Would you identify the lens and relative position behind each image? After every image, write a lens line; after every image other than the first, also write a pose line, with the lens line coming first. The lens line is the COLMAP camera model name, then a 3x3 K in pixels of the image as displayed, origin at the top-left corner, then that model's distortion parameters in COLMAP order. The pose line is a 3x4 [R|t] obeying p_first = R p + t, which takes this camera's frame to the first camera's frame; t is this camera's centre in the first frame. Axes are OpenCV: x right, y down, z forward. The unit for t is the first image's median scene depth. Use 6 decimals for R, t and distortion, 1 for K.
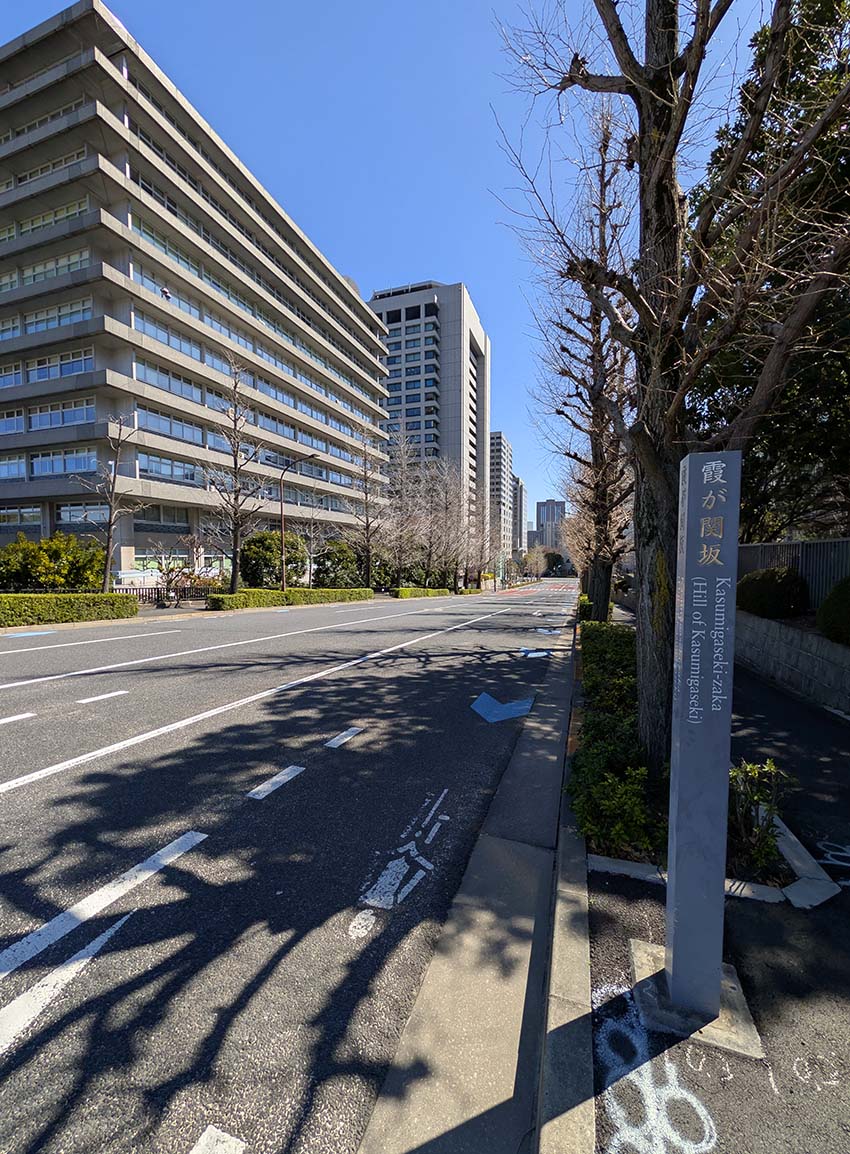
lens RADIAL K [[483.4, 0, 420.8], [0, 483.4, 584.1], [0, 0, 1]] dist [0.001883, -0.000206]
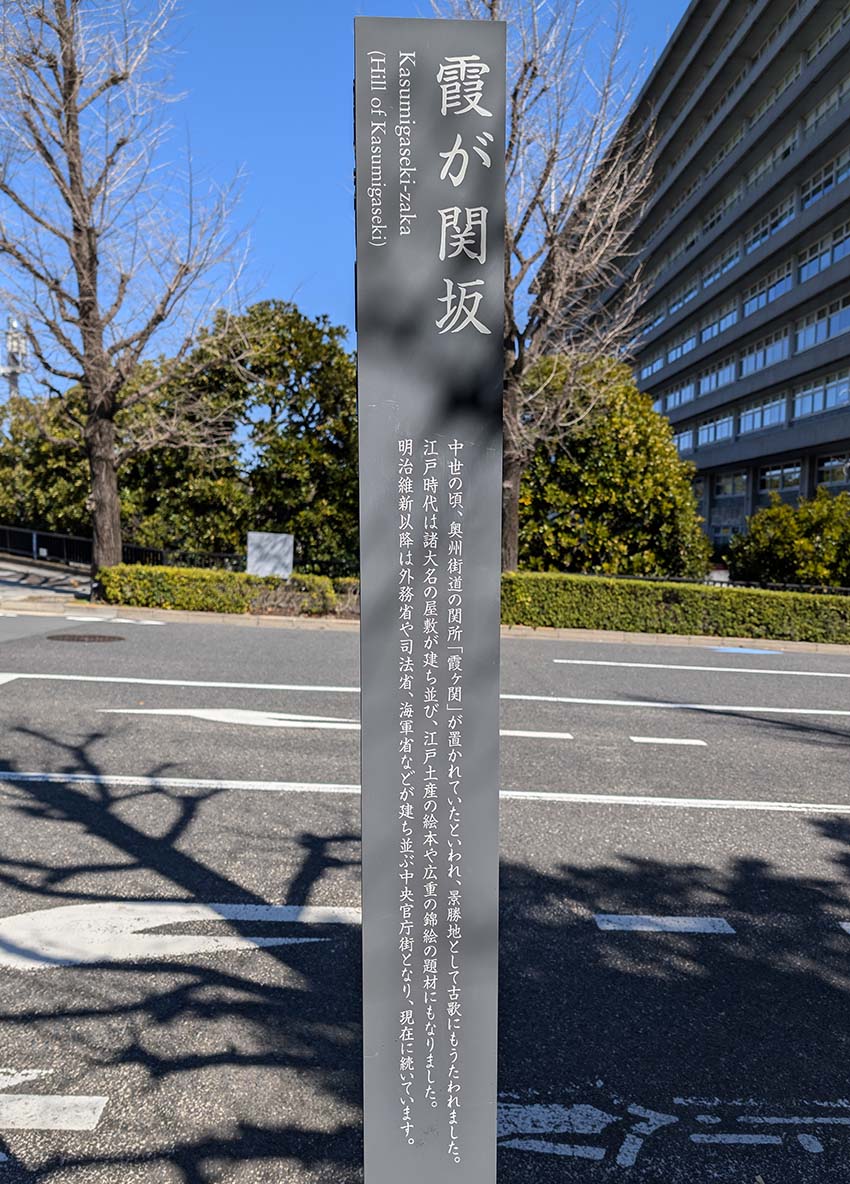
lens RADIAL K [[862.1, 0, 423.9], [0, 862.1, 589.3], [0, 0, 1]] dist [0.004150, 0.007329]
pose [[0.385249, 0.062234, -0.920712, 0.971331], [-0.063885, 0.997128, 0.040668, -0.024948], [0.920599, 0.043152, 0.388118, 0.604011]]
